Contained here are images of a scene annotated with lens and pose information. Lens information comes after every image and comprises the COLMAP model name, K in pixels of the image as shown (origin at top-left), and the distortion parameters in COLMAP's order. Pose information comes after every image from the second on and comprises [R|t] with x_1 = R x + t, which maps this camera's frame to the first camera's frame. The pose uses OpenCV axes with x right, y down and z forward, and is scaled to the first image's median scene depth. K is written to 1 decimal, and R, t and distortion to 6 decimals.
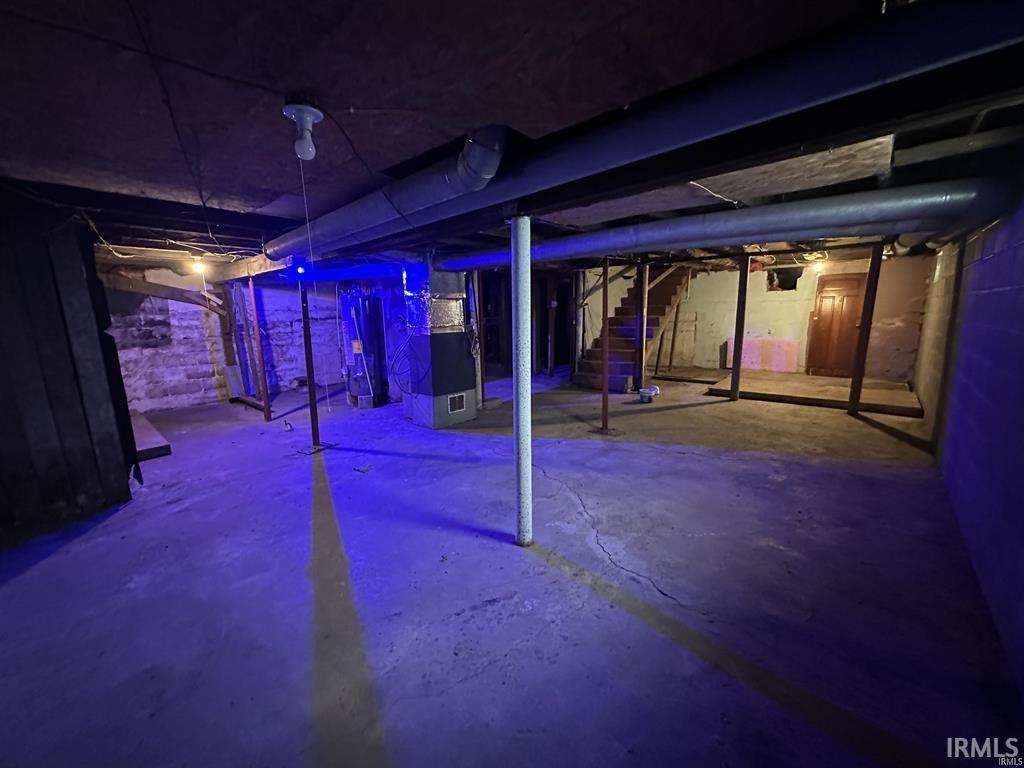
lens RADIAL K [[408.3, 0, 509.2], [0, 408.3, 379.9], [0, 0, 1]] dist [-0.001117, -0.000070]
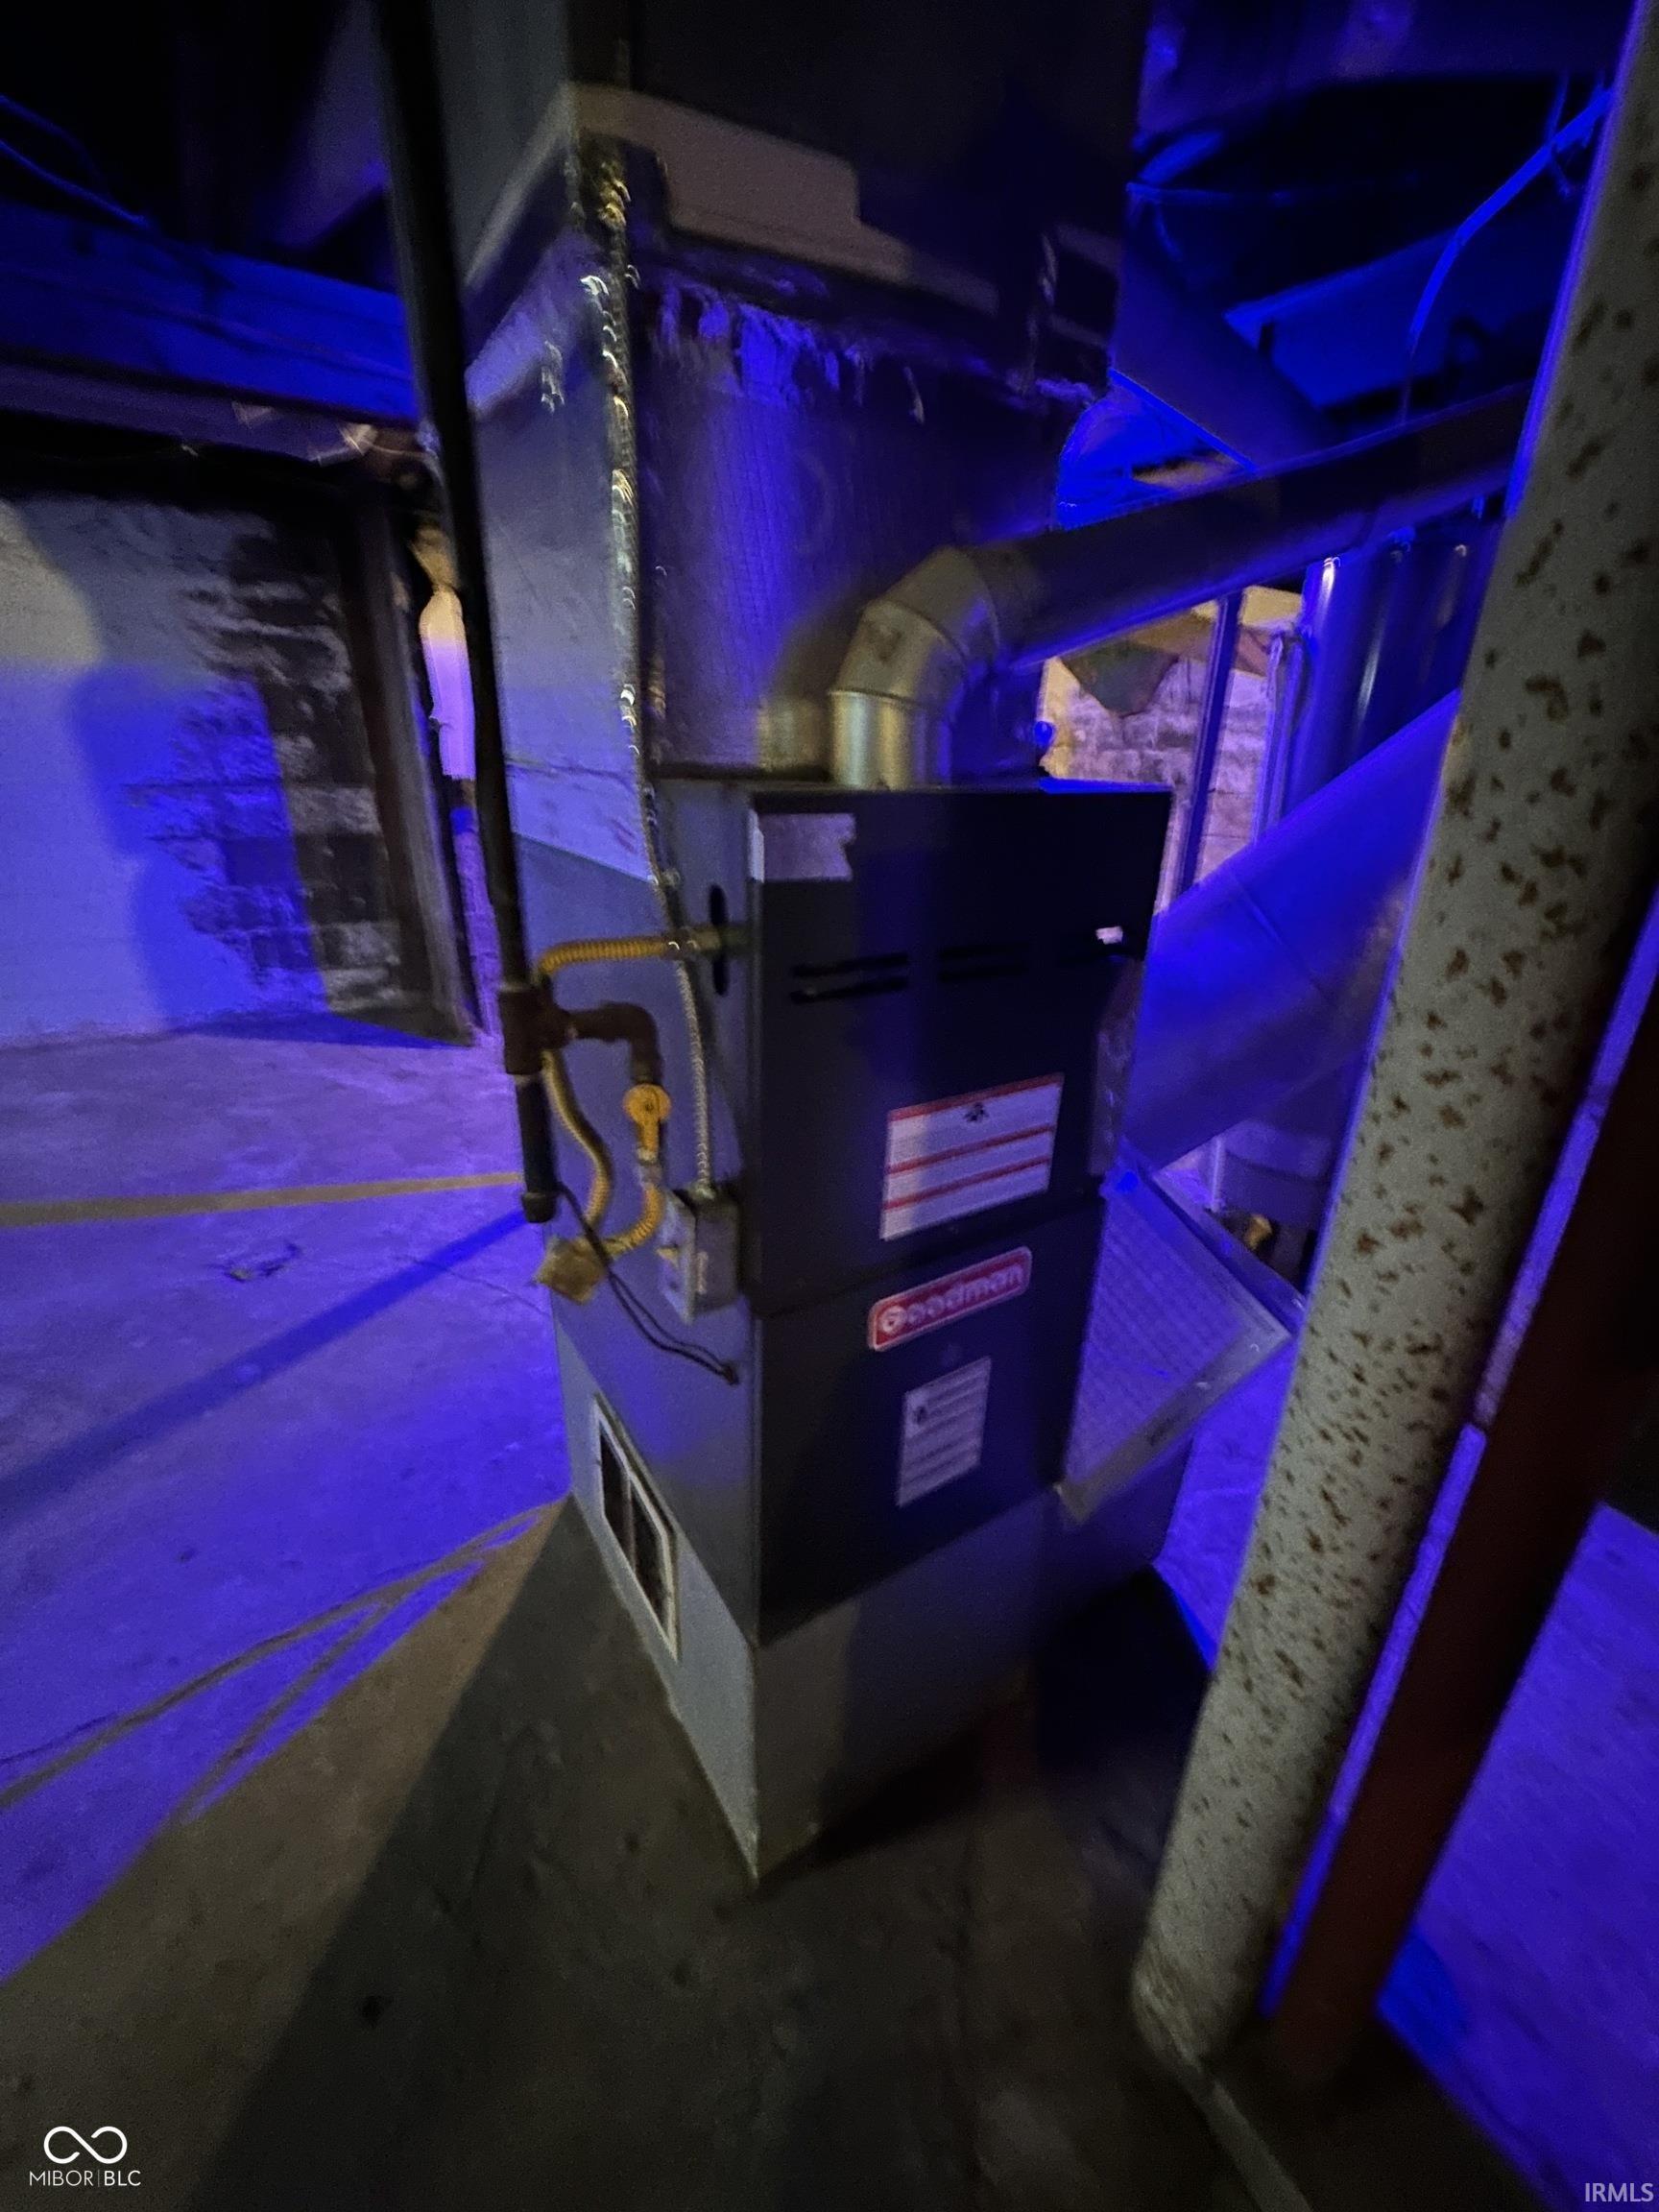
lens RADIAL K [[882.0, 0, 825.0], [0, 882.0, 1105.0], [0, 0, 1]] dist [-0.001117, -0.000070]
pose [[-0.261885, 0.376591, -0.888592, 0.031068], [-0.183468, 0.884509, 0.428932, -0.198031], [0.947500, 0.275358, -0.162547, 1.393356]]
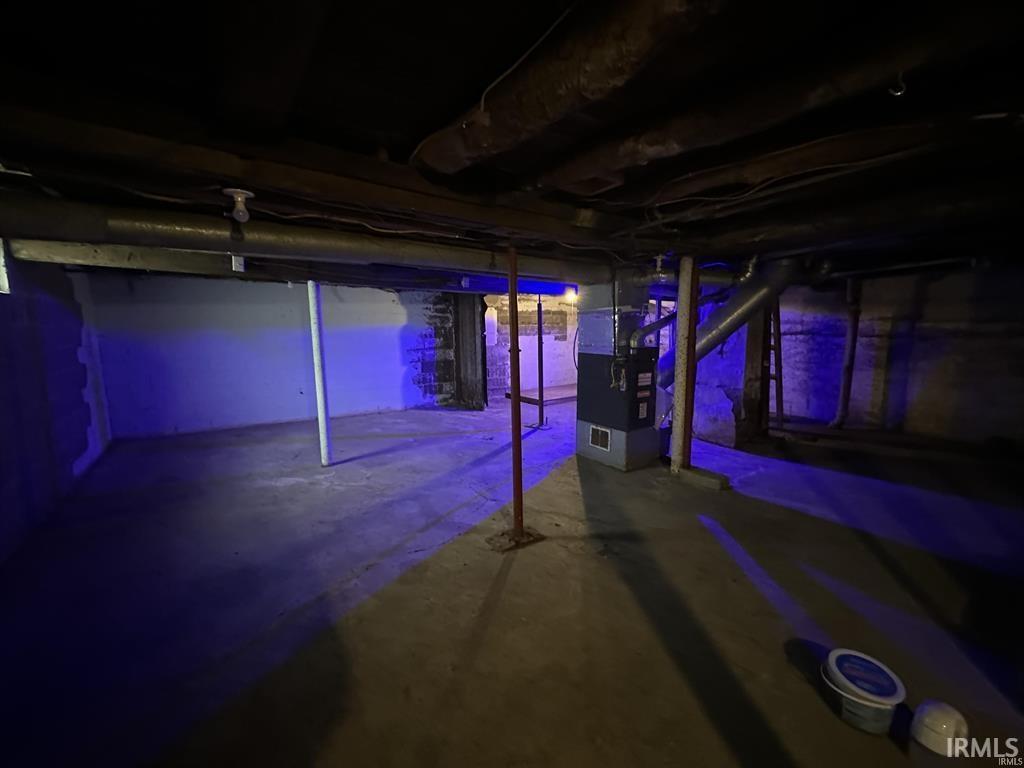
lens RADIAL K [[408.3, 0, 505.5], [0, 408.3, 384.0], [0, 0, 1]] dist [-0.001117, -0.000070]
pose [[-0.224460, 0.153878, -0.962257, 0.920420], [-0.161331, 0.967960, 0.192423, -0.235596], [0.961036, 0.198433, -0.192443, 1.257989]]
